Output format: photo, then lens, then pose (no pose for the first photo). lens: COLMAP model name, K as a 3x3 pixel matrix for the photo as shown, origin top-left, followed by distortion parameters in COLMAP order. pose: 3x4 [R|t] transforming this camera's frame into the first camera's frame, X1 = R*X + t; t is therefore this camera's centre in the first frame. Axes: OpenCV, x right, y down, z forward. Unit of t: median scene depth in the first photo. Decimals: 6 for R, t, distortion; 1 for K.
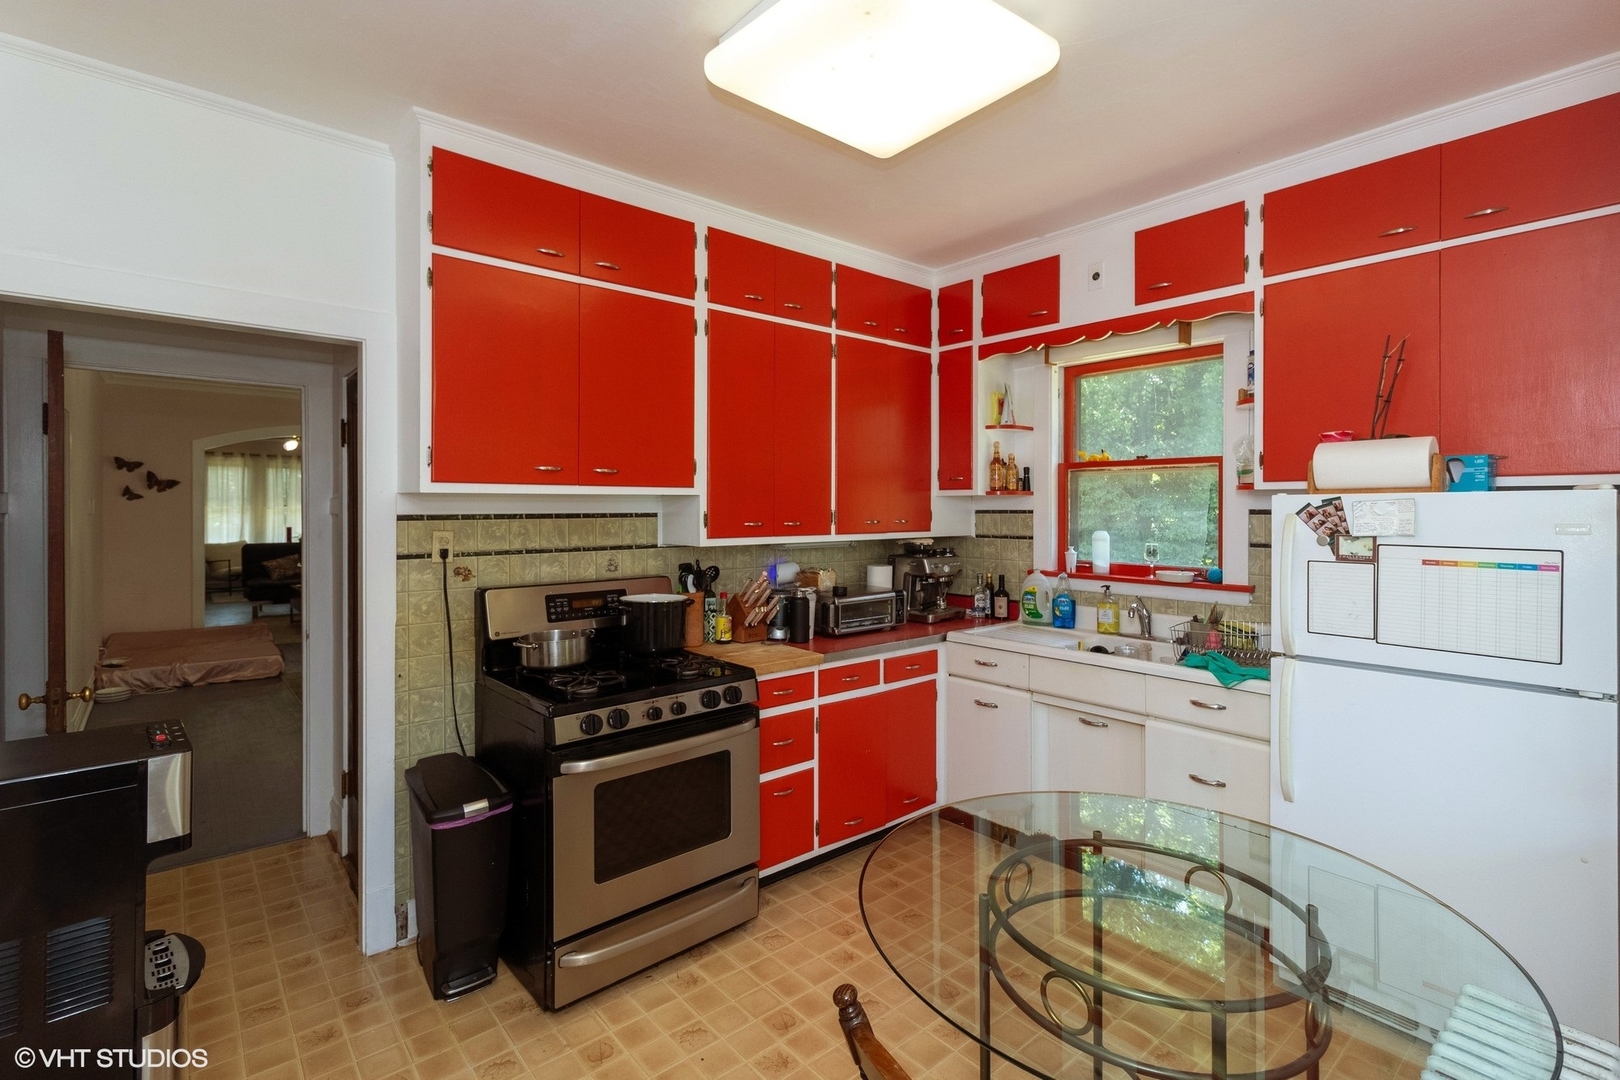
lens RADIAL K [[742.8, 0, 801.5], [0, 742.8, 514.2], [0, 0, 1]] dist [0.000020, 0.000093]
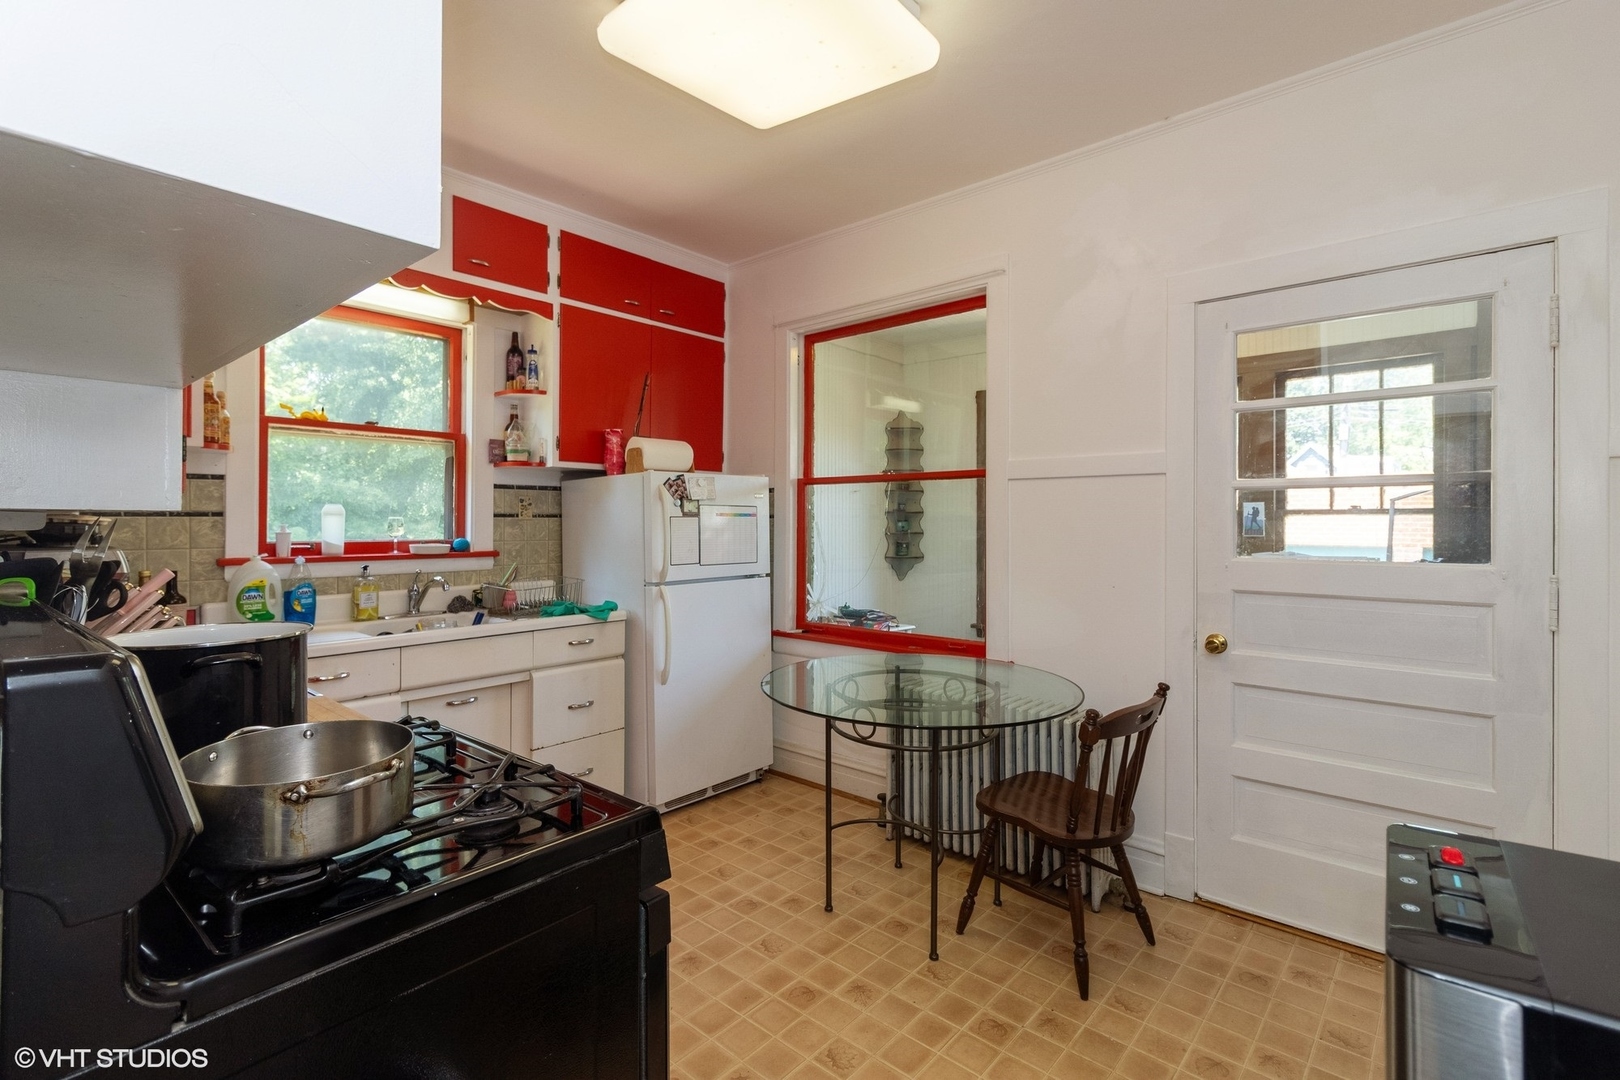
lens RADIAL K [[742.8, 0, 801.5], [0, 742.8, 514.2], [0, 0, 1]] dist [0.000020, 0.000093]
pose [[-0.142410, 0.003180, 0.989803, -0.648526], [0.005460, 0.999982, -0.002427, 0.050158], [-0.989793, 0.005059, -0.142425, 0.762127]]
